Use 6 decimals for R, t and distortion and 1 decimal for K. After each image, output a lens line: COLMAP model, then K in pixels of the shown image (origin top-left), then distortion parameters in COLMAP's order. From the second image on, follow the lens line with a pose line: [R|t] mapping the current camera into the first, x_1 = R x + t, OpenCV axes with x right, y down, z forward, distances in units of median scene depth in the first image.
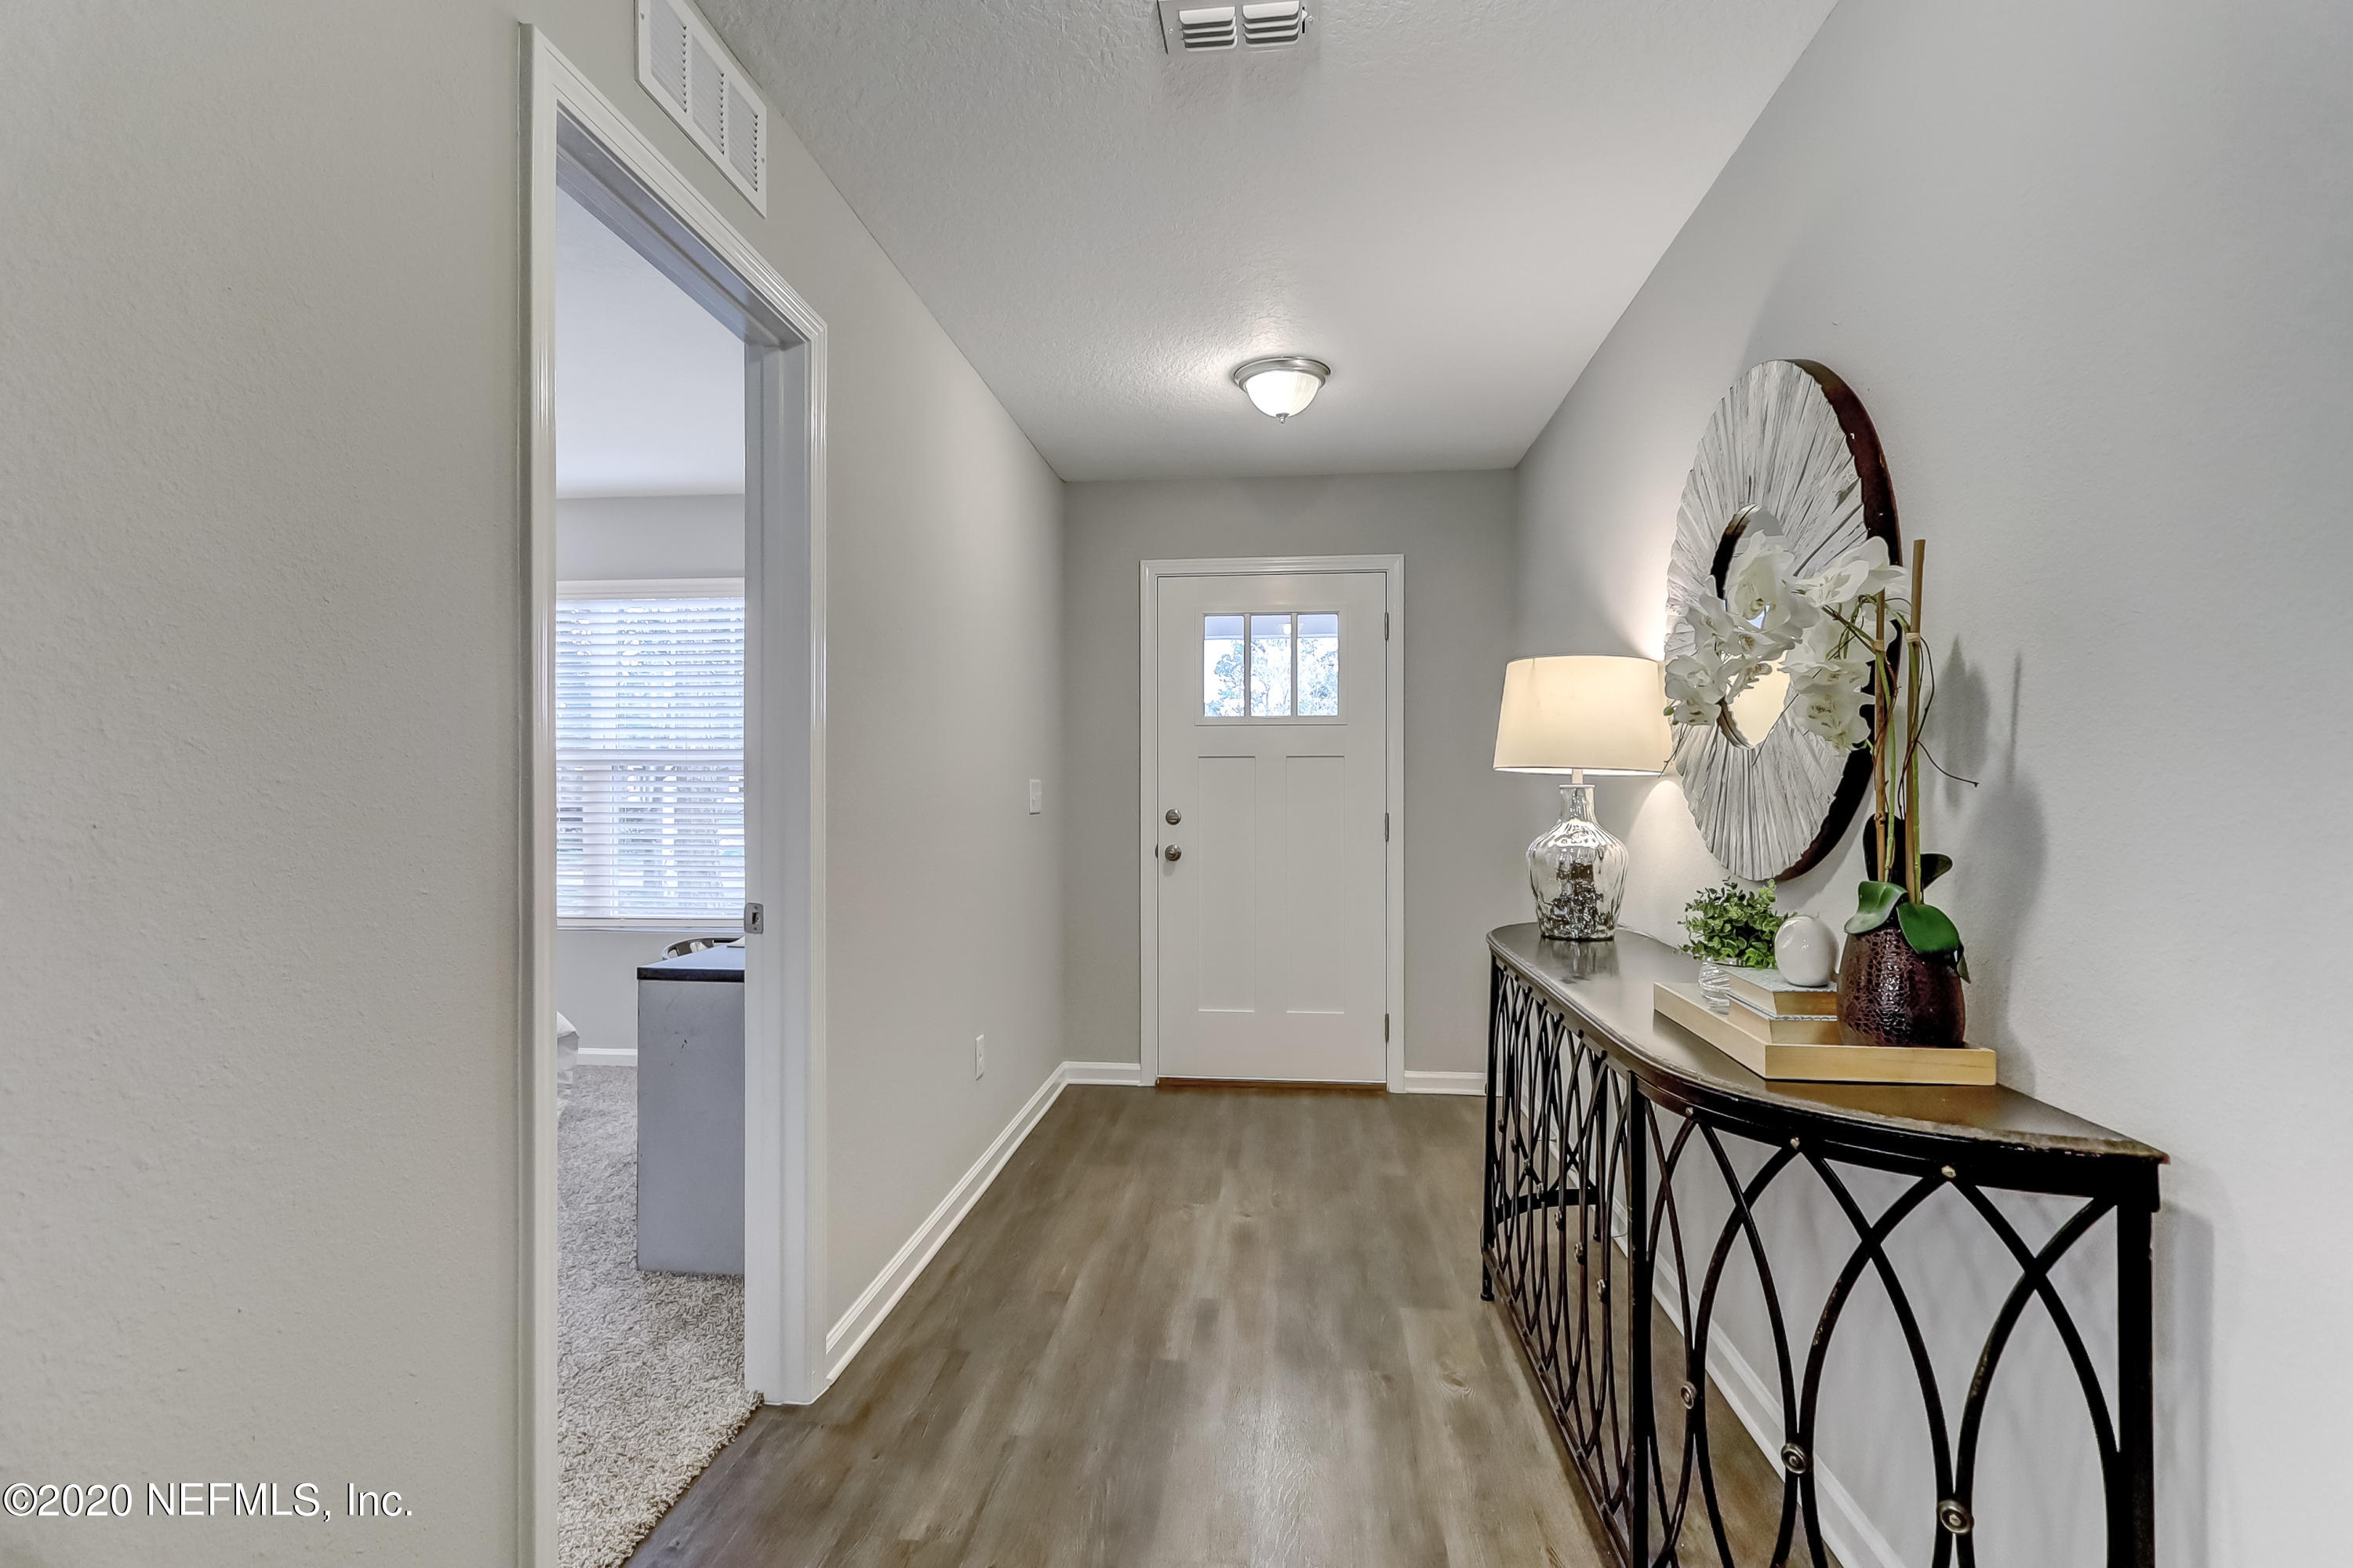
lens RADIAL K [[1132.3, 0, 1154.3], [0, 1132.3, 779.2], [0, 0, 1]] dist [0.020107, 0.000280]
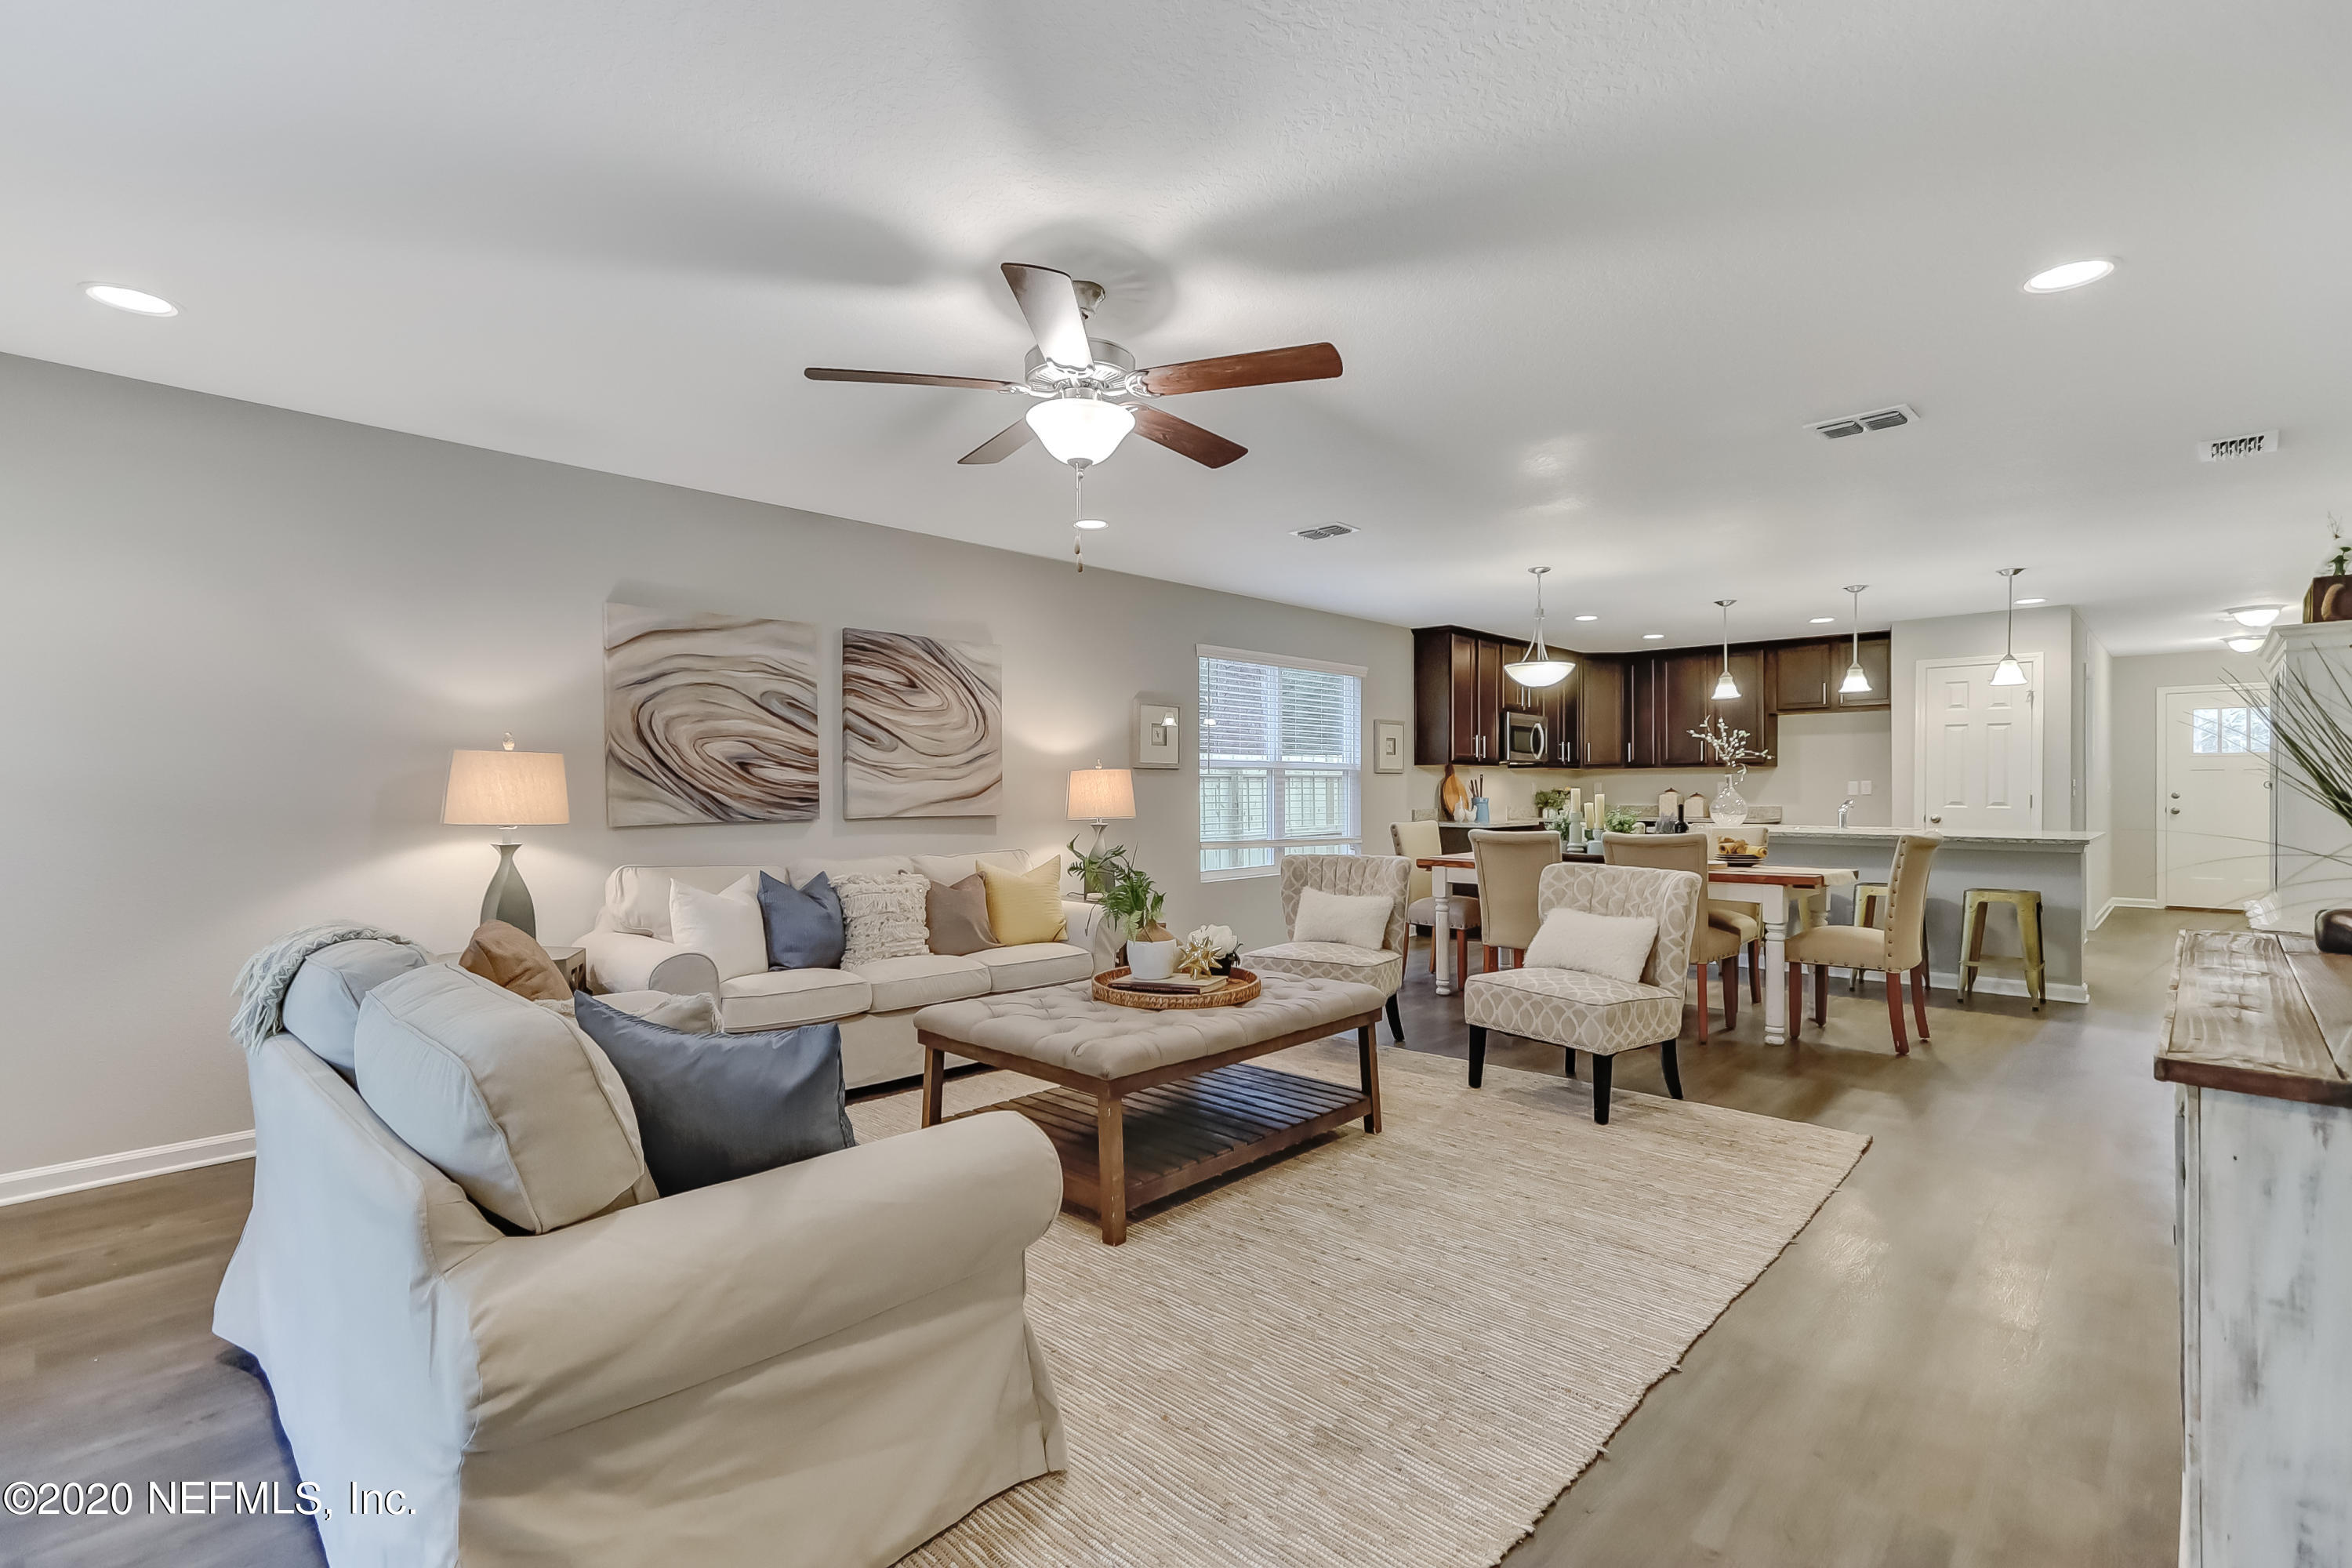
lens RADIAL K [[1131.7, 0, 1154.2], [0, 1131.7, 784.3], [0, 0, 1]] dist [0.020107, 0.000280]
pose [[0.815894, -0.003348, -0.578192, -0.993735], [0.009106, 0.999934, 0.007060, -0.079431], [0.578130, -0.011025, 0.815870, -6.498616]]
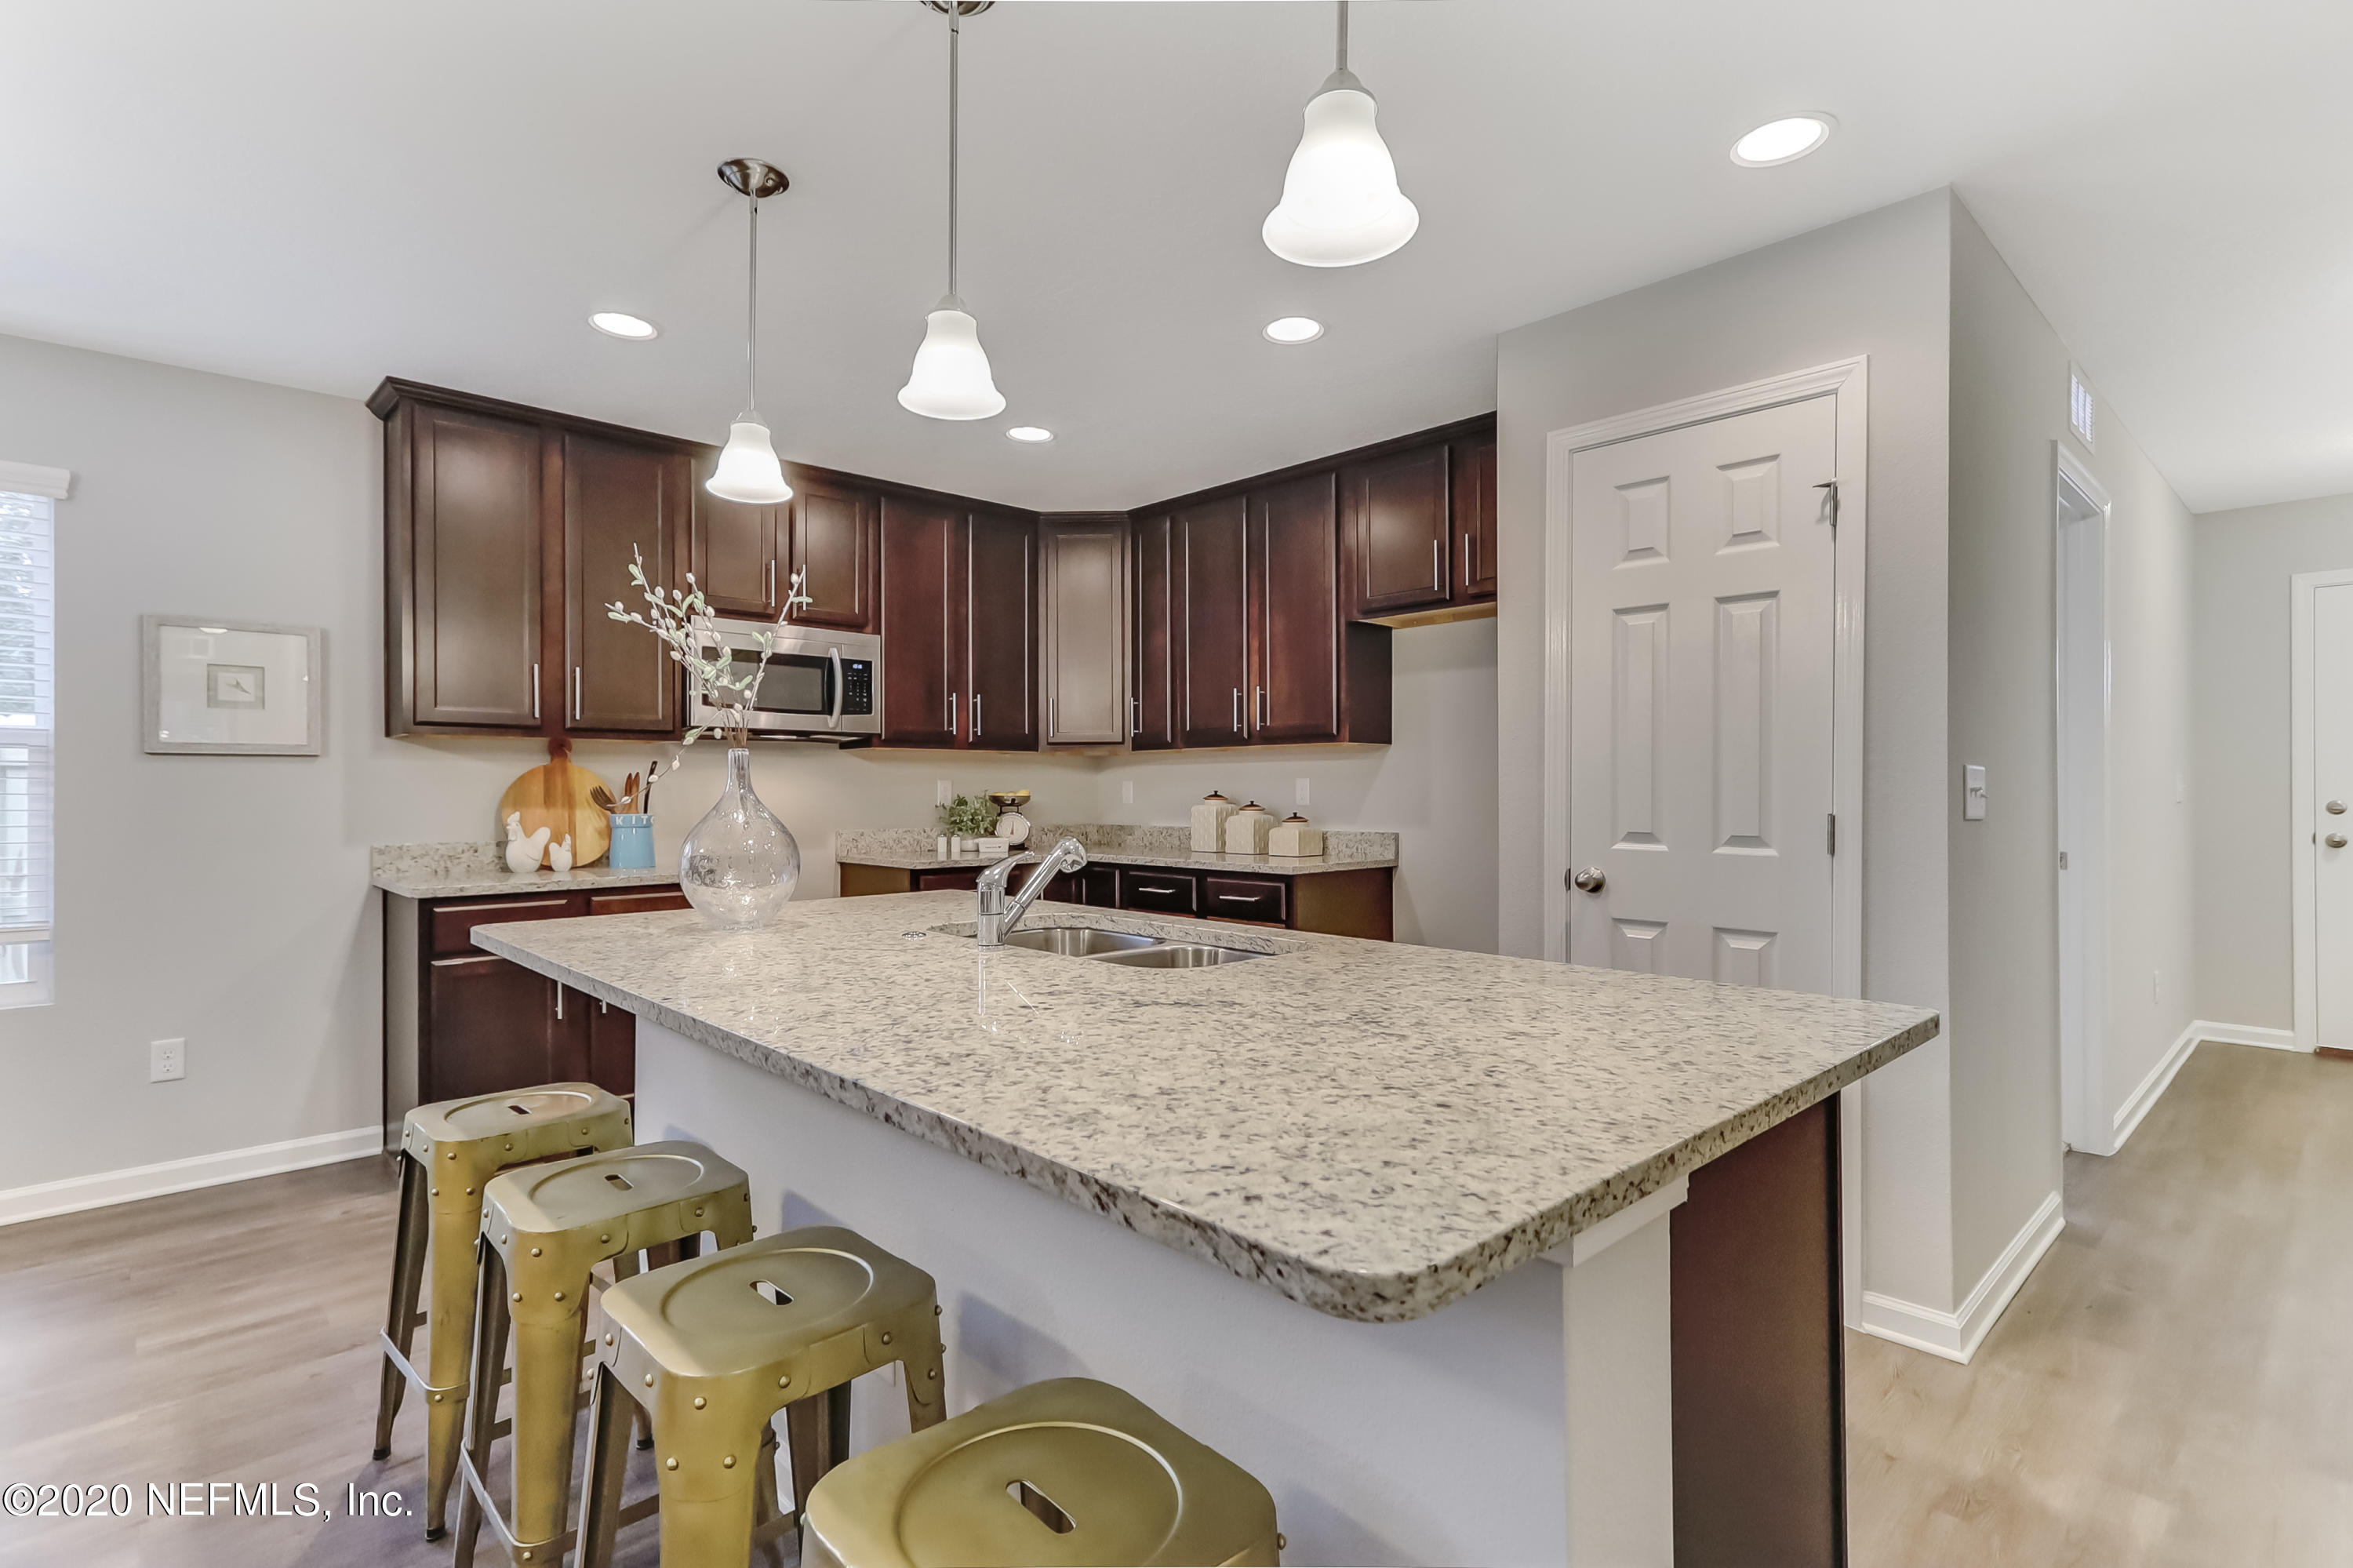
lens RADIAL K [[1132.3, 0, 1165.6], [0, 1132.3, 782.7], [0, 0, 1]] dist [0.020107, 0.000280]
pose [[0.771965, -0.005859, -0.635638, -0.431604], [0.010418, 0.999940, 0.003436, -0.017569], [0.635579, -0.009275, 0.771980, -1.688288]]
